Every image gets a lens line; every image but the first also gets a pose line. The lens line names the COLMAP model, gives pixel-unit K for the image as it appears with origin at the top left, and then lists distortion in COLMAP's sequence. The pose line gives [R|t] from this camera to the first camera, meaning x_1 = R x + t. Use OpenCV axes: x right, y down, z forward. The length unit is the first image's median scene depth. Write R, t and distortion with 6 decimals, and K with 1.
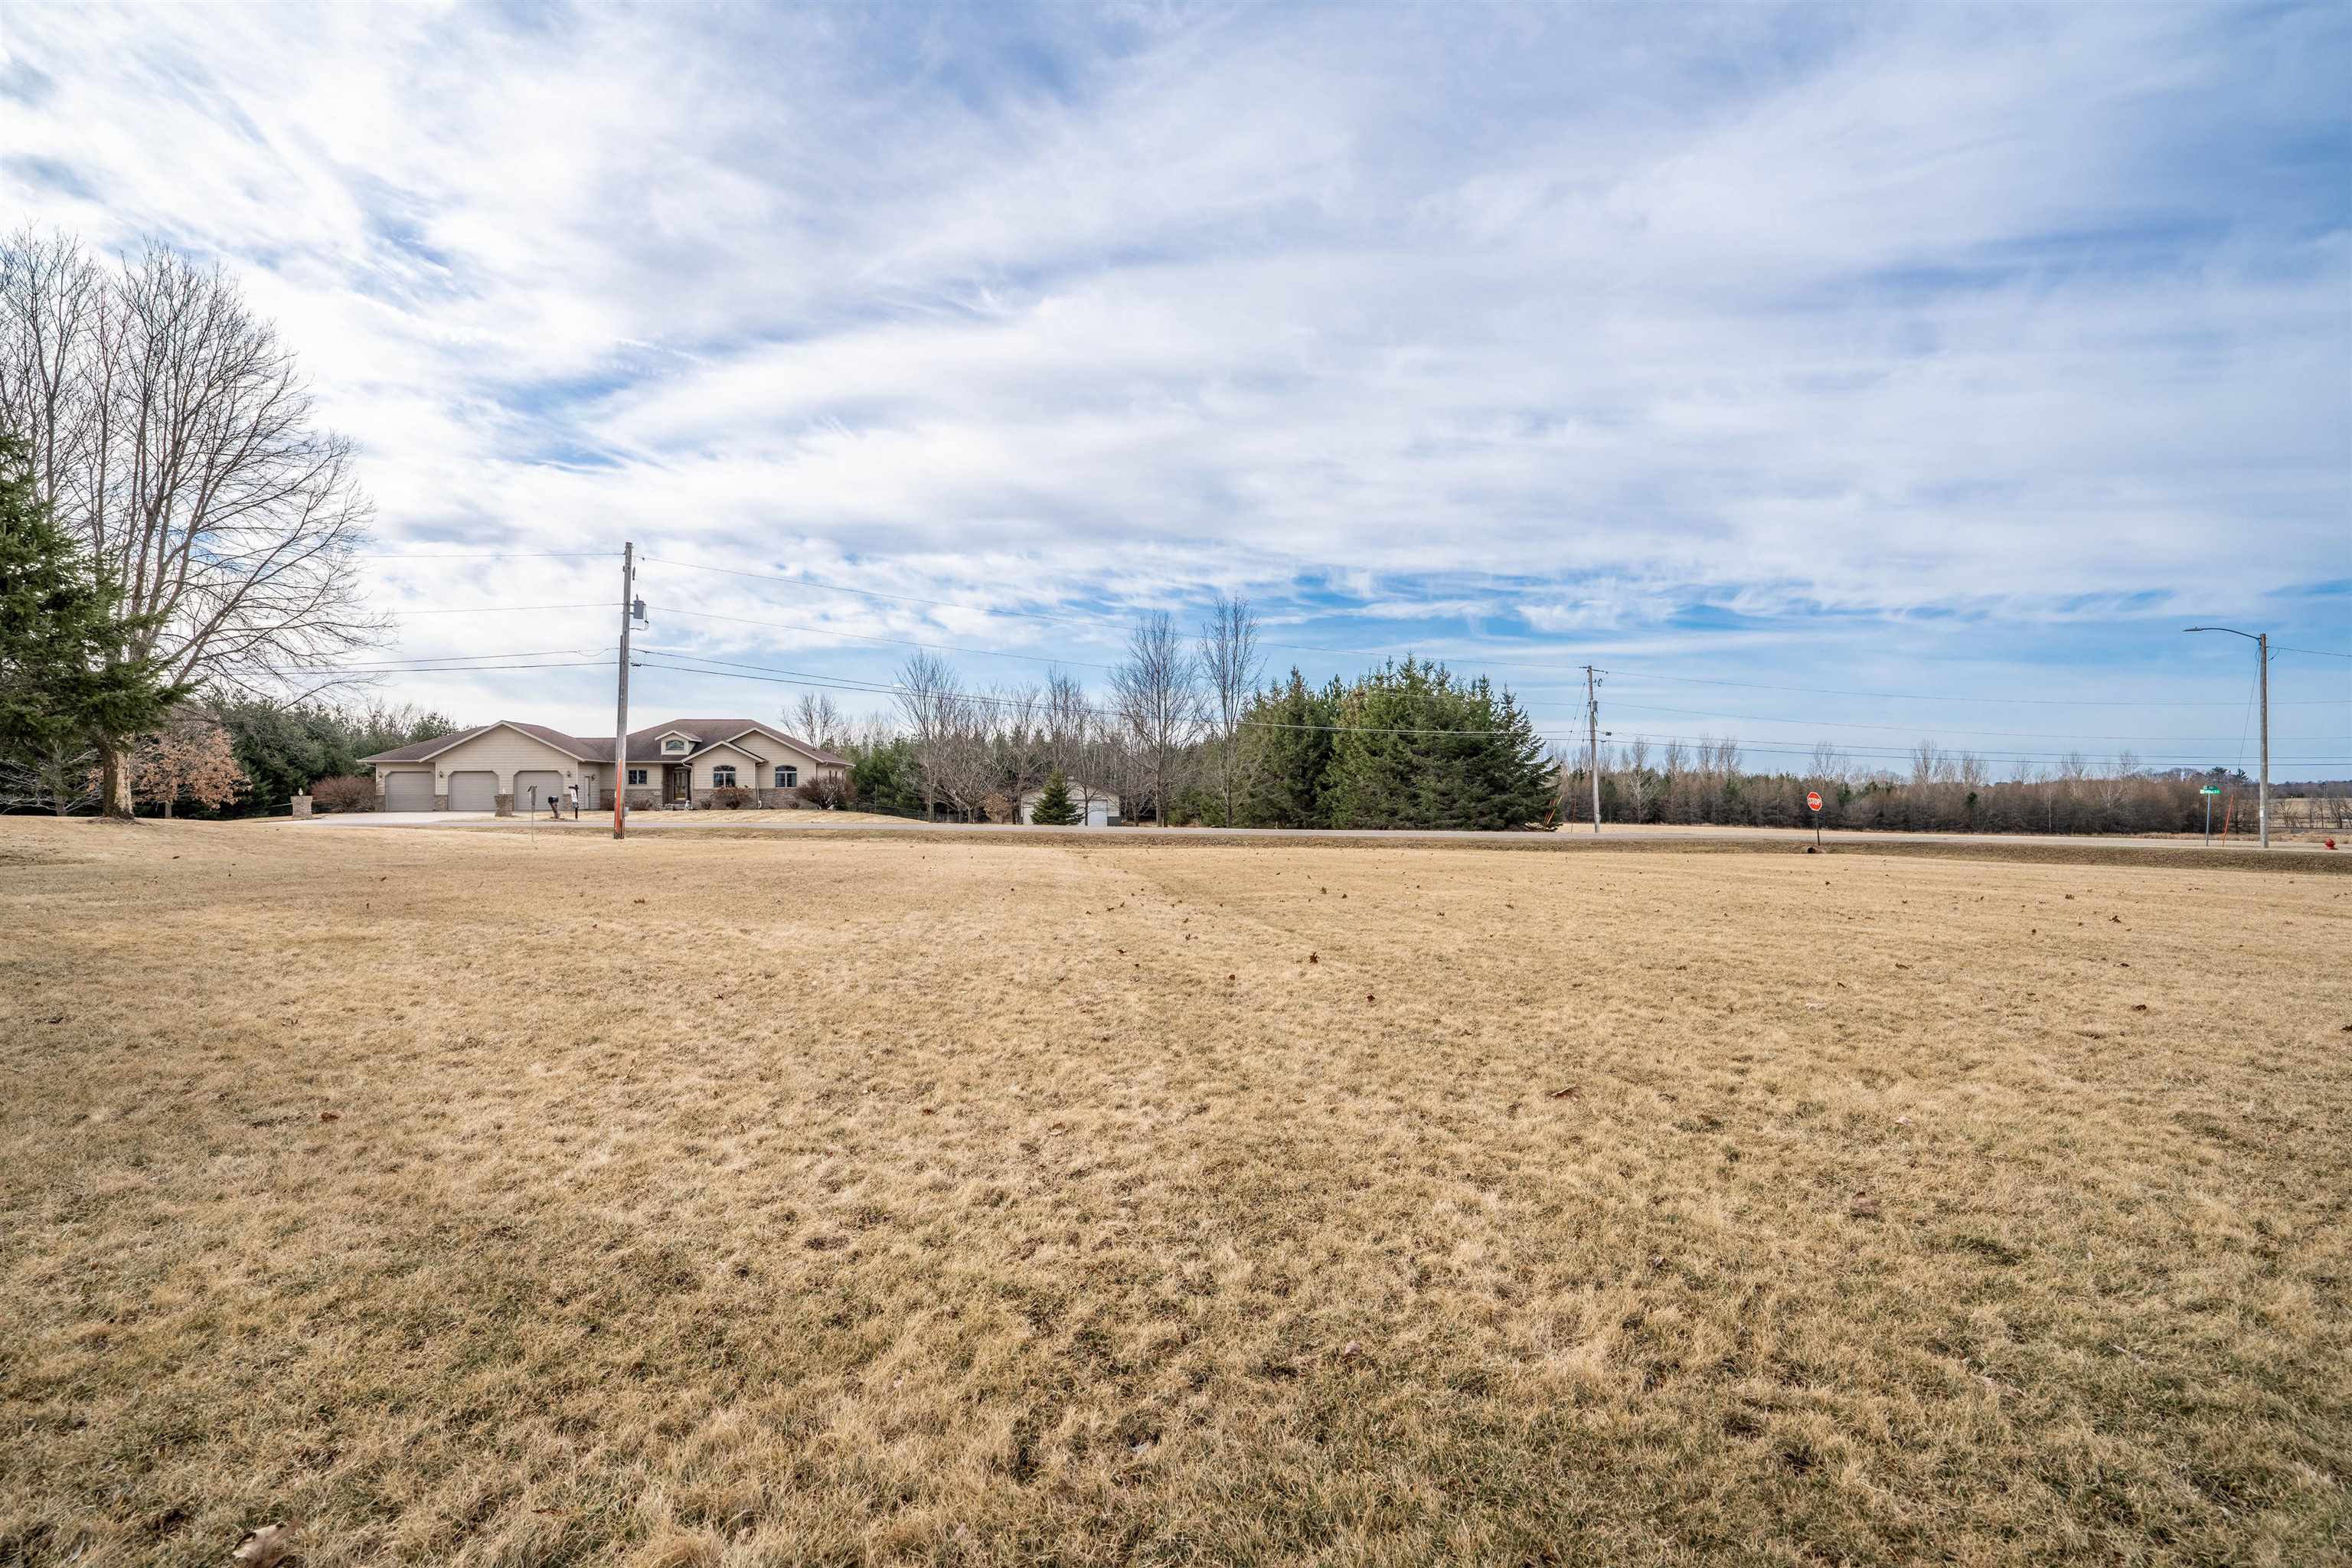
lens RADIAL K [[1050.9, 0, 1176.0], [0, 1050.9, 784.0], [0, 0, 1]] dist [0.000187, 0.000366]
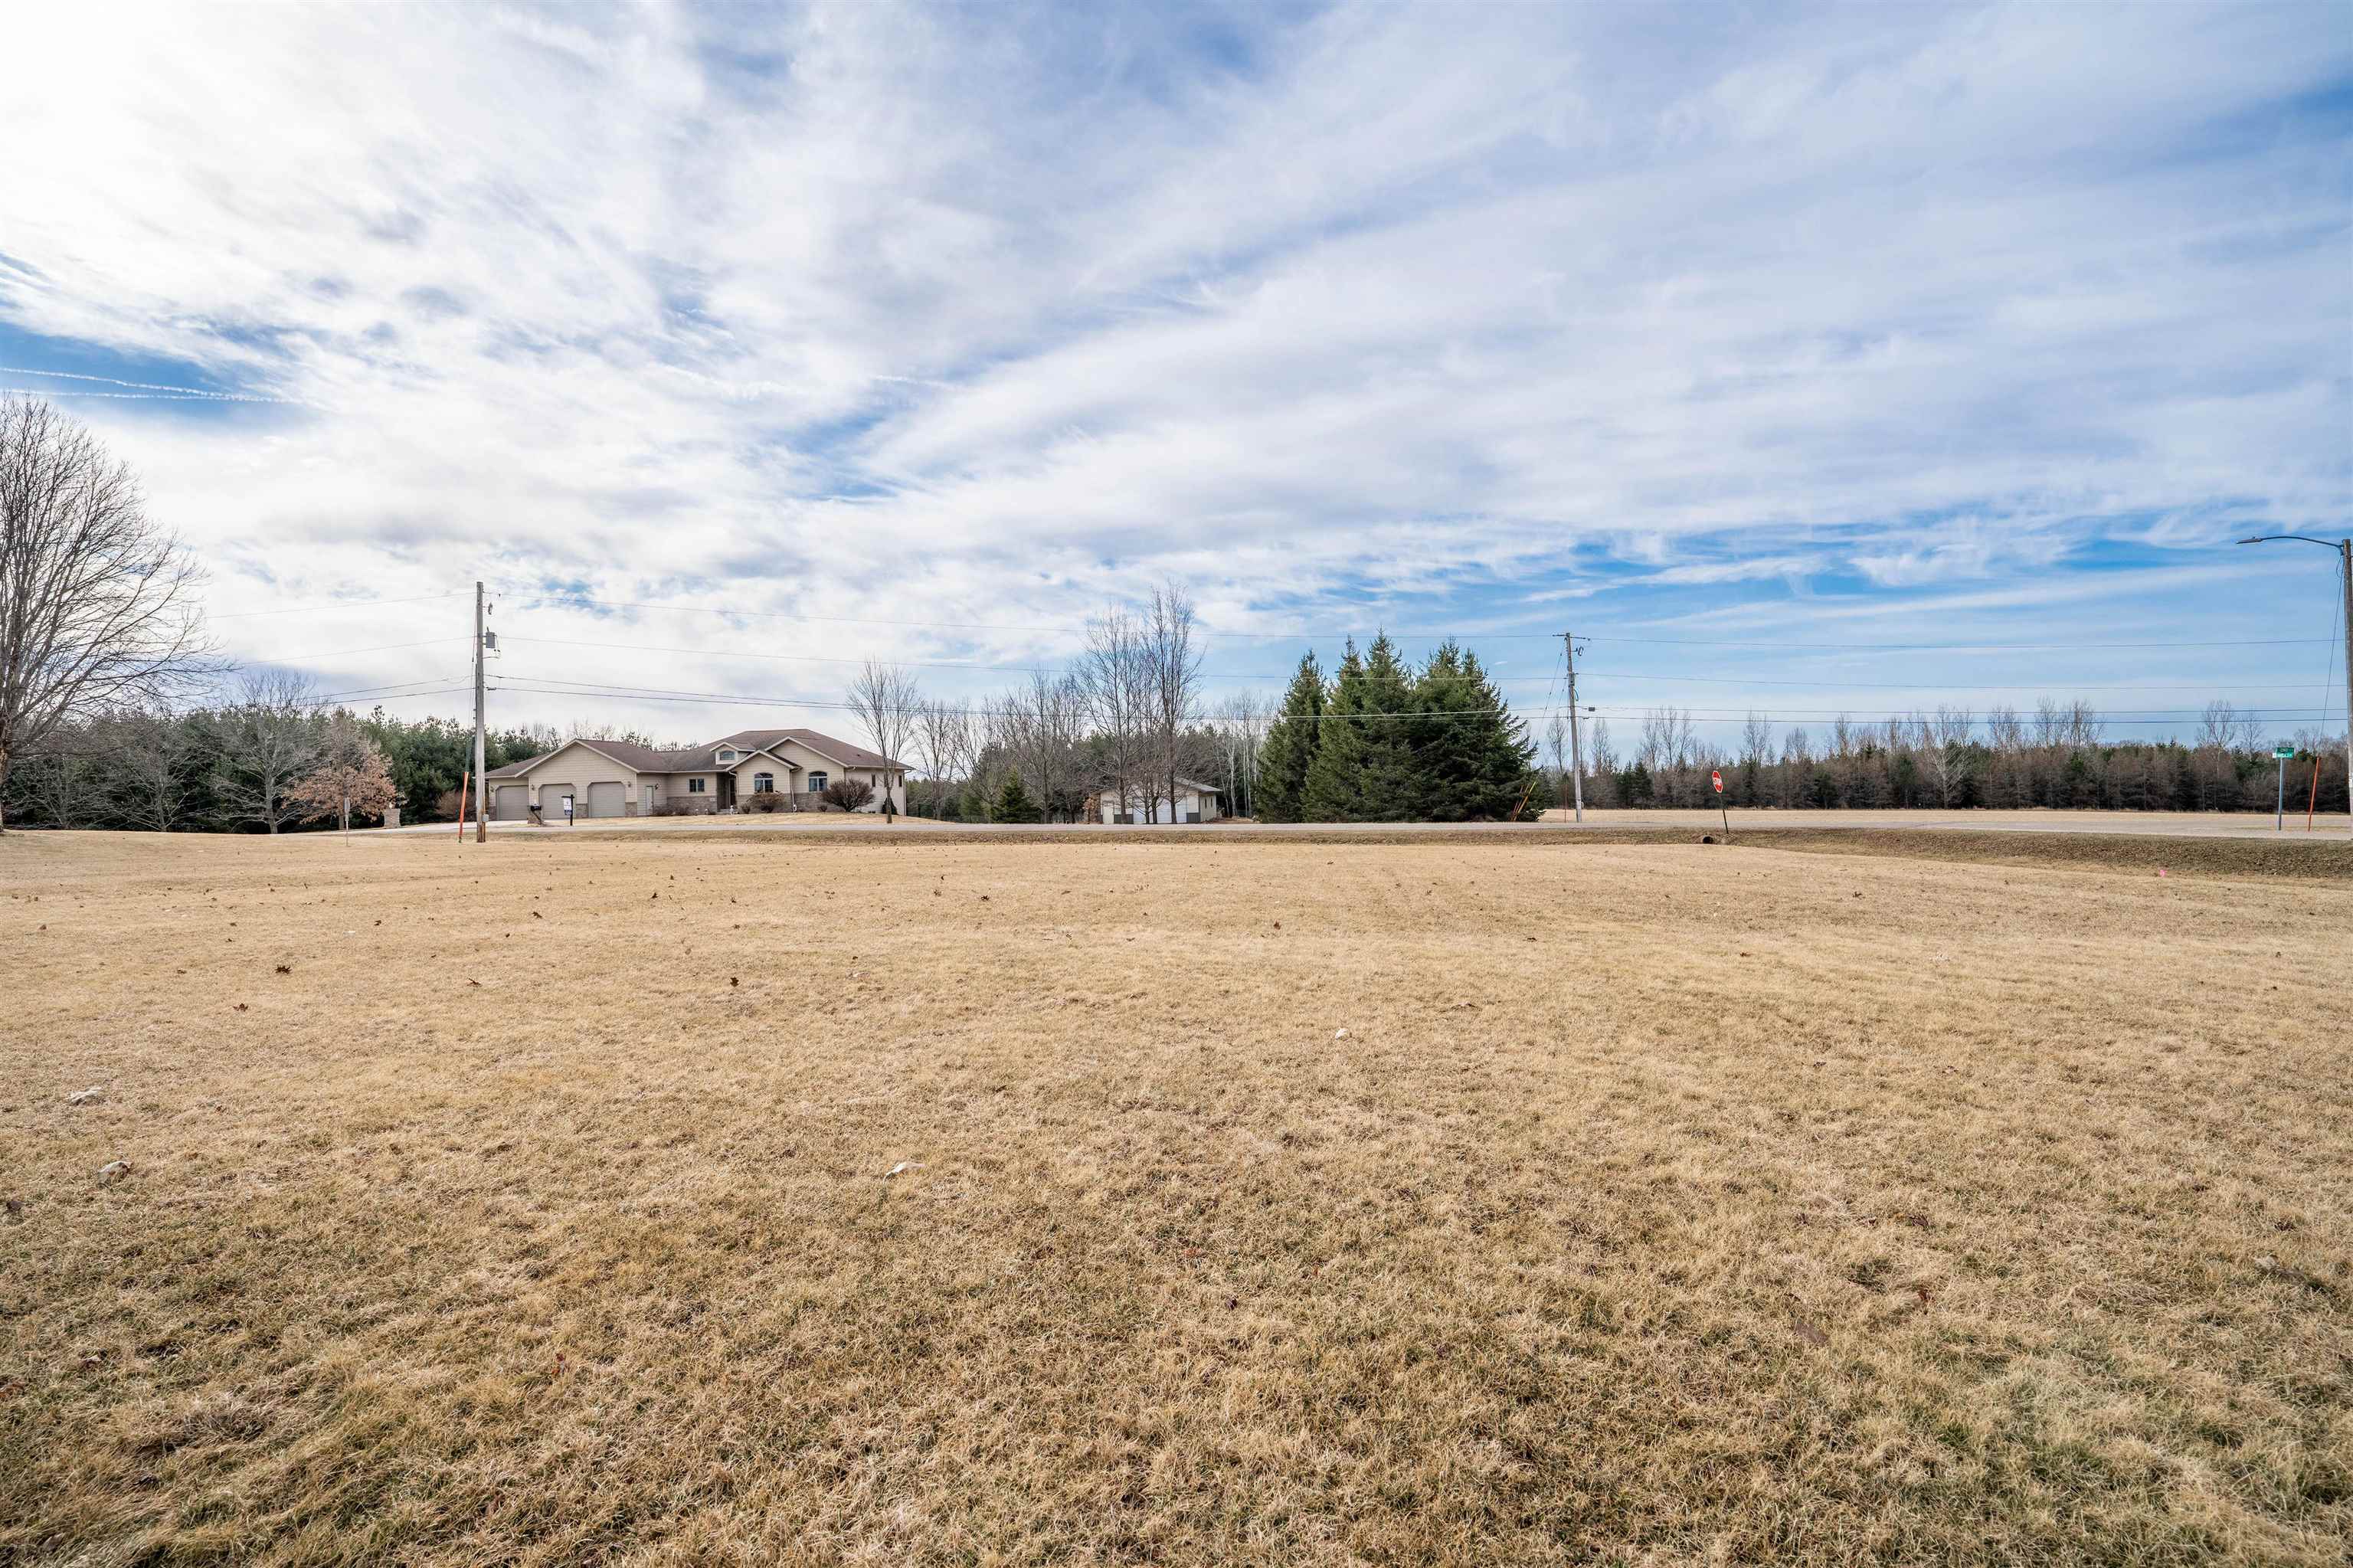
lens RADIAL K [[1077.9, 0, 1188.8], [0, 1077.9, 791.4], [0, 0, 1]] dist [0.002729, 0.000283]
pose [[0.966840, -0.022894, -0.254356, 0.051115], [0.025789, 0.999635, 0.008053, 0.000749], [0.254079, -0.014345, 0.967077, 0.006412]]
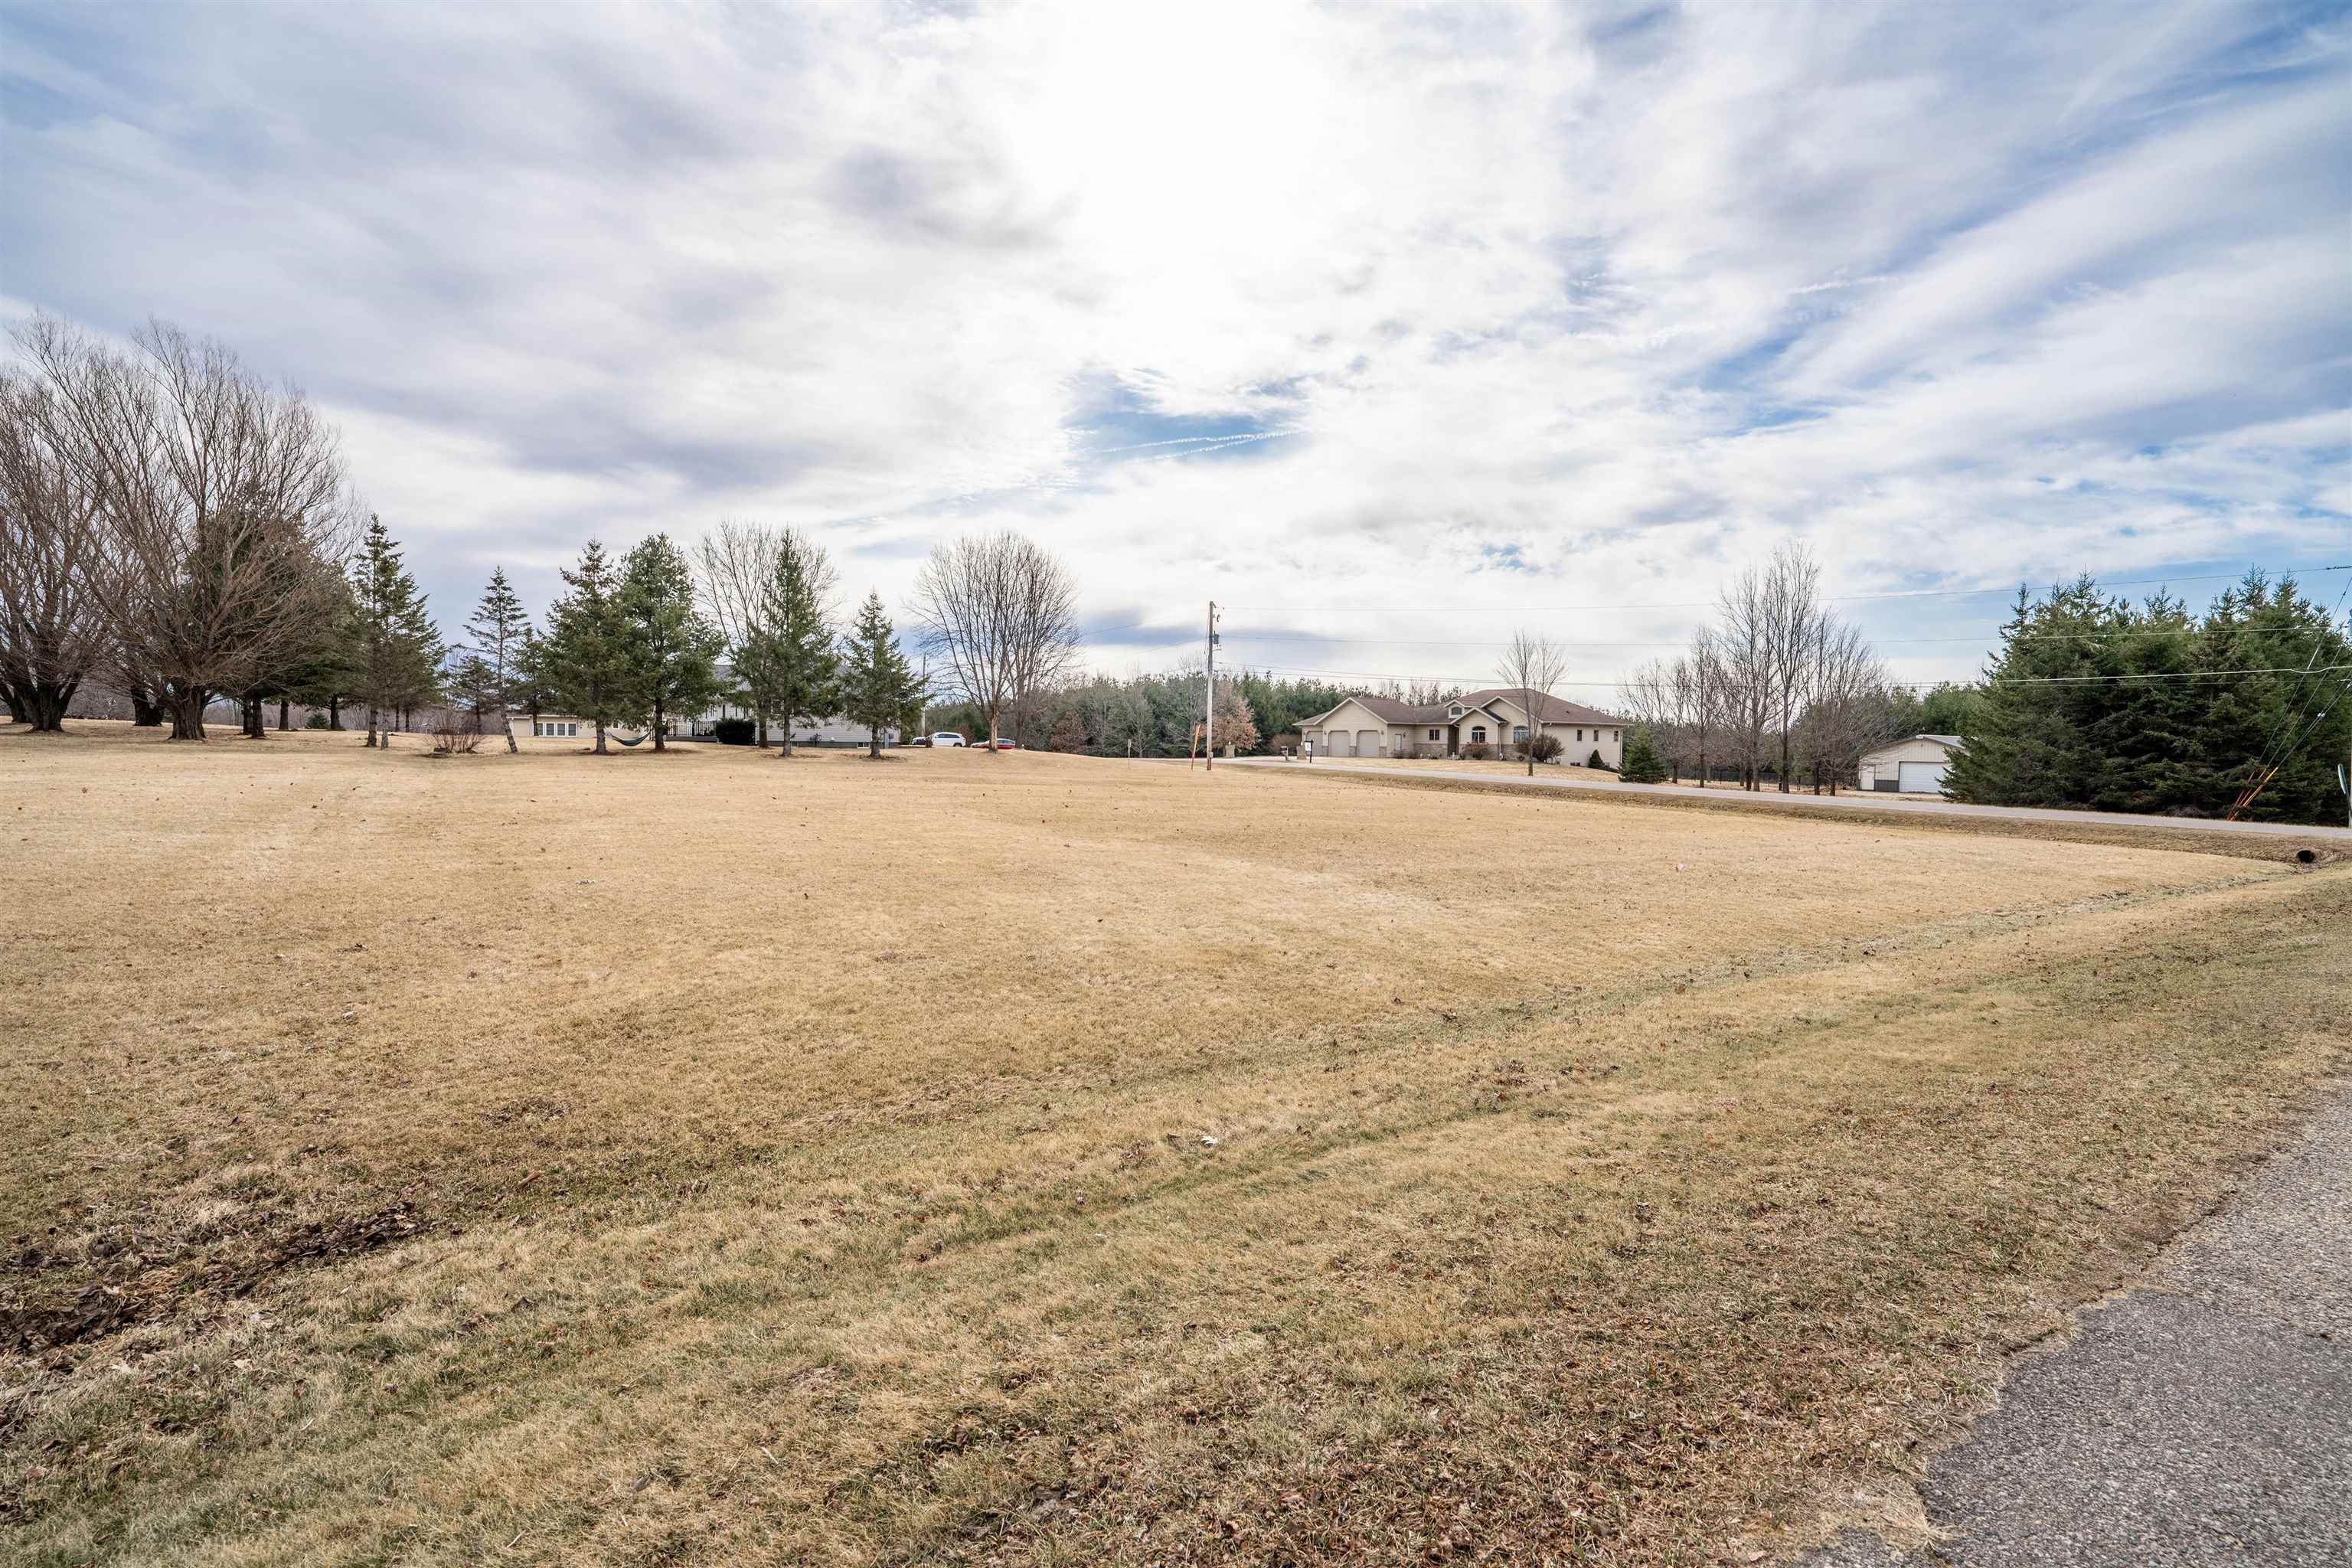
lens RADIAL K [[1077.5, 0, 1188.3], [0, 1077.5, 791.4], [0, 0, 1]] dist [0.002729, 0.000283]
pose [[0.478768, 0.049230, -0.876560, 0.103751], [-0.010525, 0.998677, 0.050340, -0.000085], [0.877879, -0.014875, 0.478652, 0.009680]]
